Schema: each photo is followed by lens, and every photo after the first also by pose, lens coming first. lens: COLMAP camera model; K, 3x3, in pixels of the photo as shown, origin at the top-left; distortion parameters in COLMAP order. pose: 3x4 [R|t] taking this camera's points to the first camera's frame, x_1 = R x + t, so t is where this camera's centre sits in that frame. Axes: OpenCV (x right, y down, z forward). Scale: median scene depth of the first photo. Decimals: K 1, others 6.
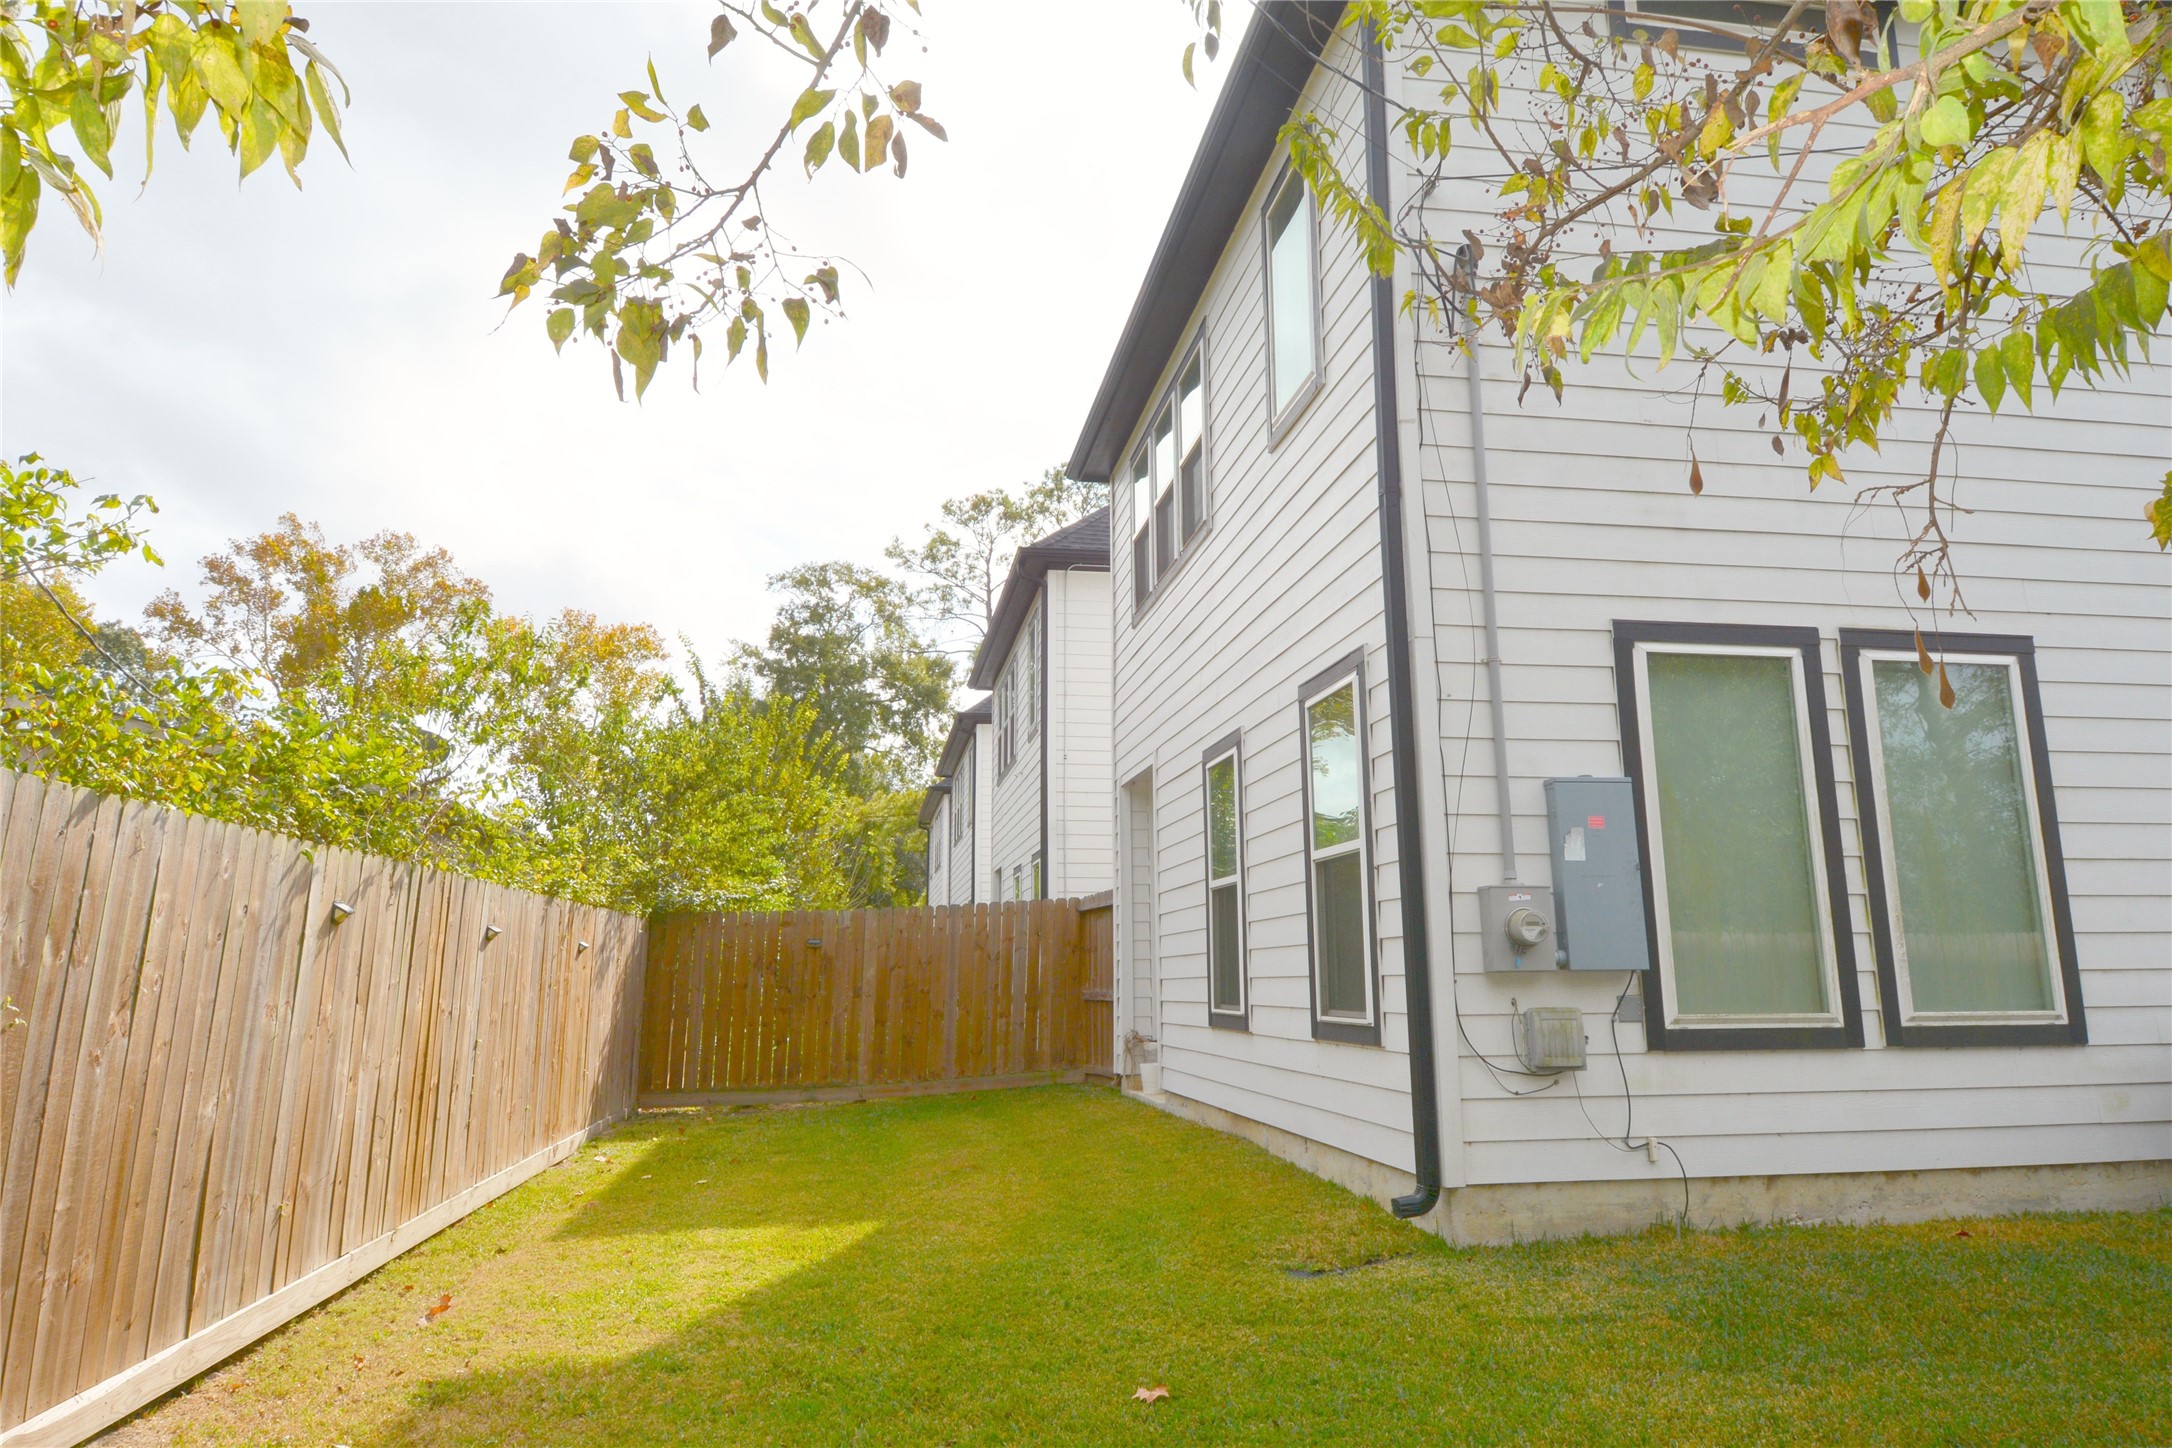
lens RADIAL K [[1408.8, 0, 1094.0], [0, 1408.8, 702.2], [0, 0, 1]] dist [0.048295, -0.060742]
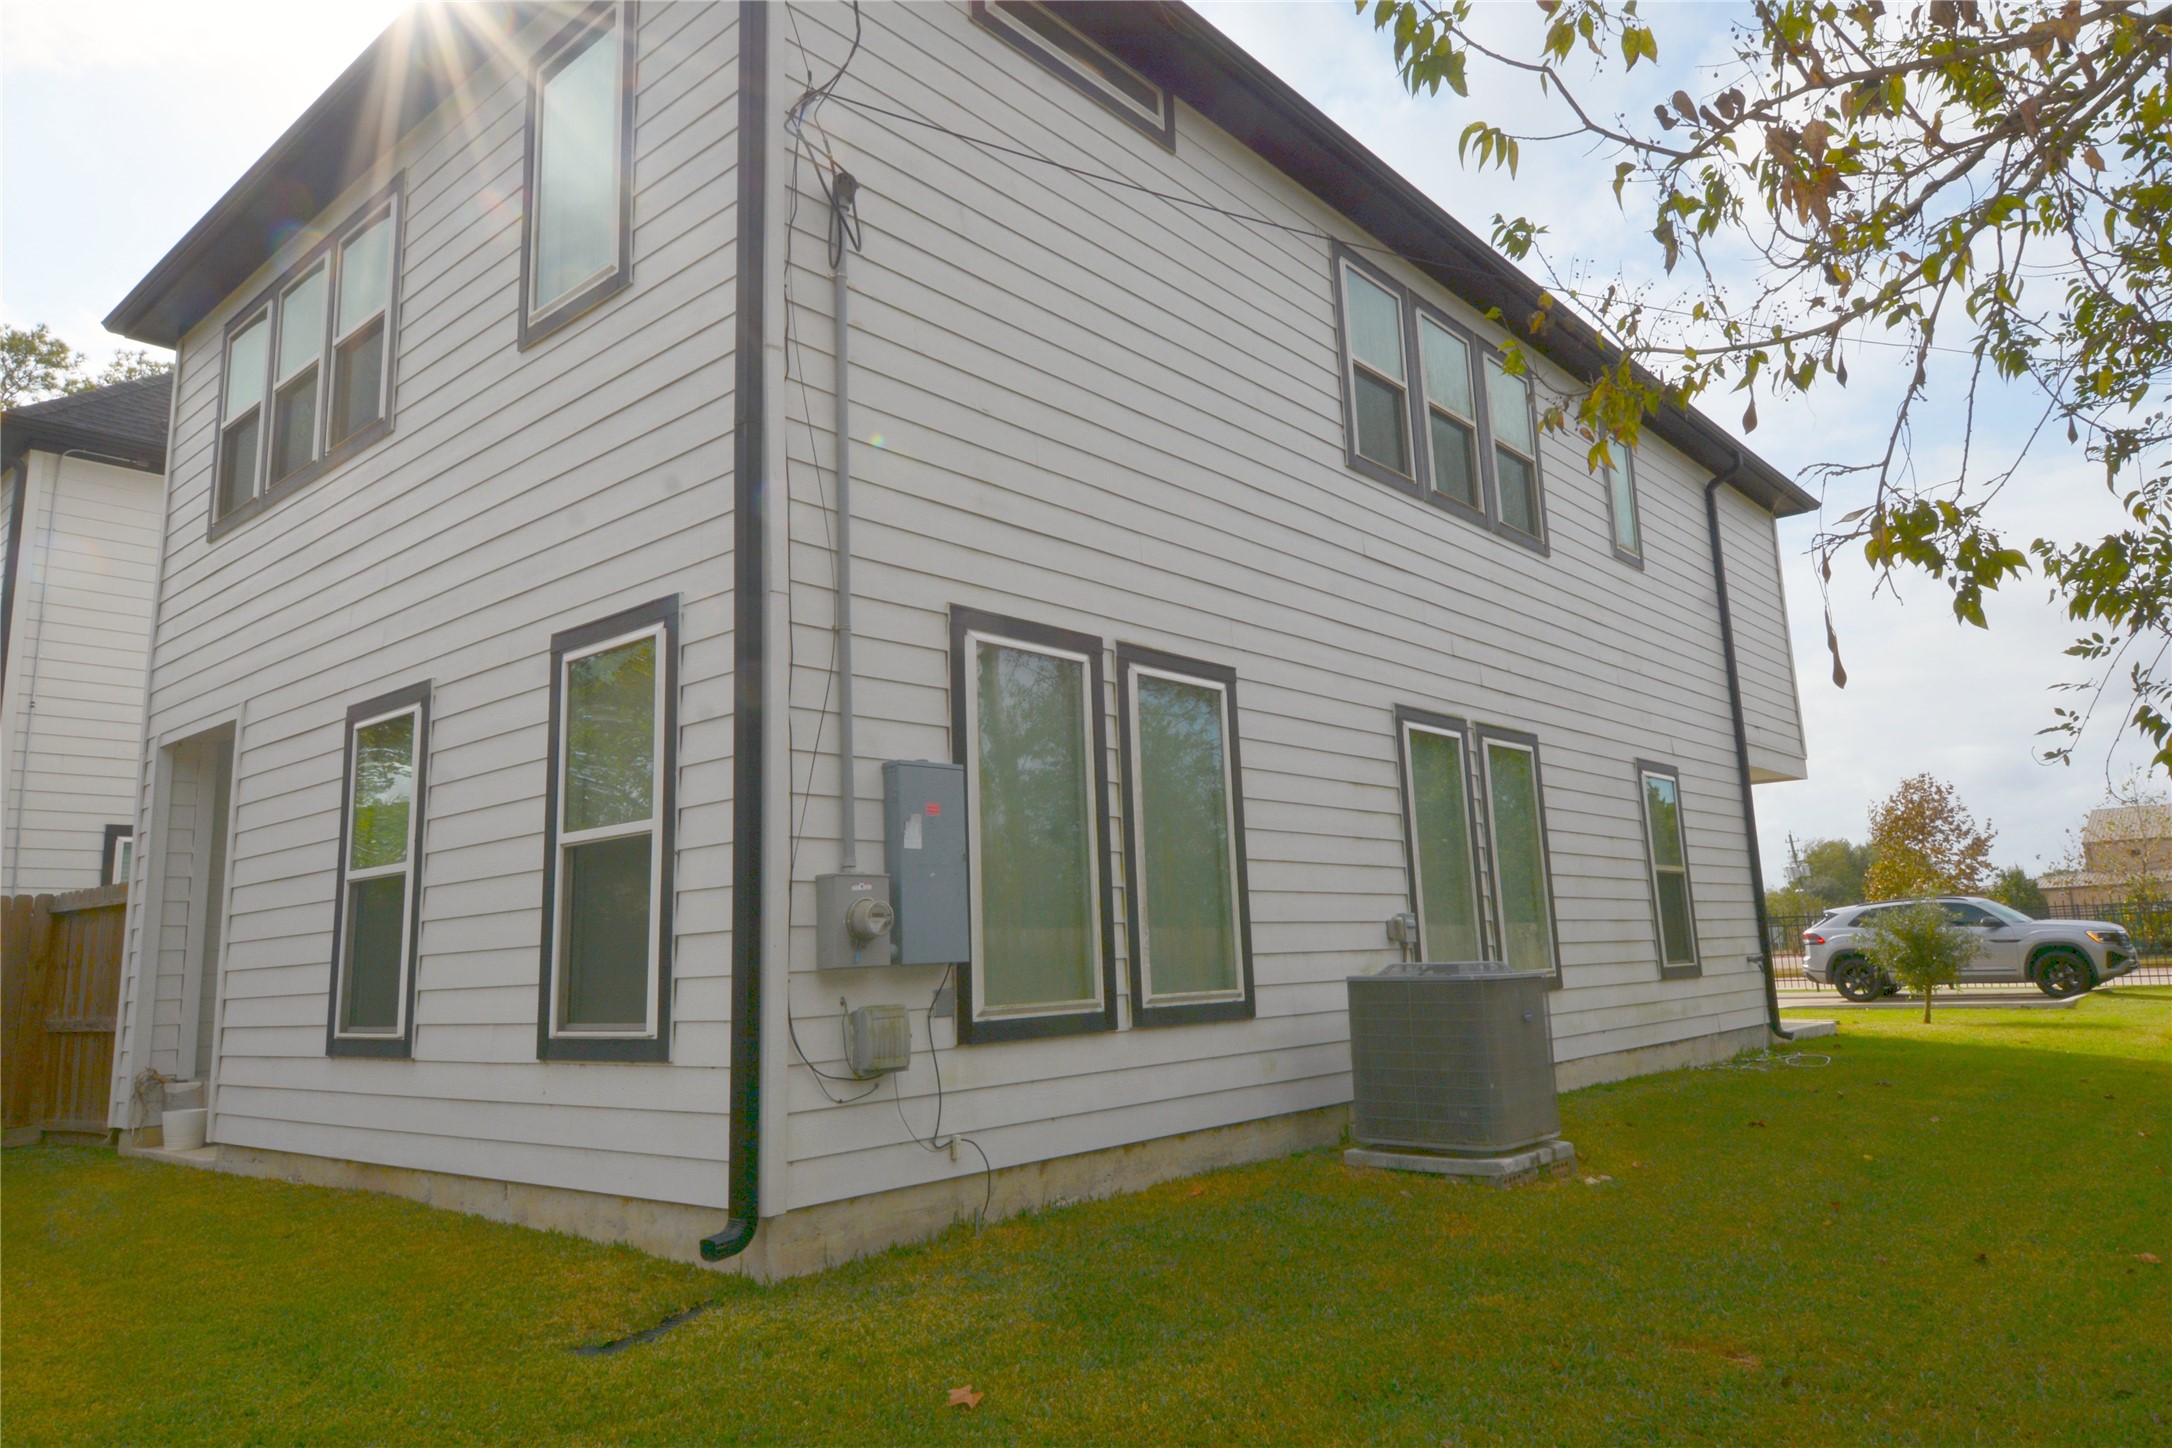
lens RADIAL K [[1408.8, 0, 1094.0], [0, 1408.8, 702.2], [0, 0, 1]] dist [0.048295, -0.060742]
pose [[0.766649, 0.094527, 0.635070, -0.172231], [-0.091803, 0.995079, -0.037289, 0.037554], [-0.635470, -0.029714, 0.771554, 0.193443]]
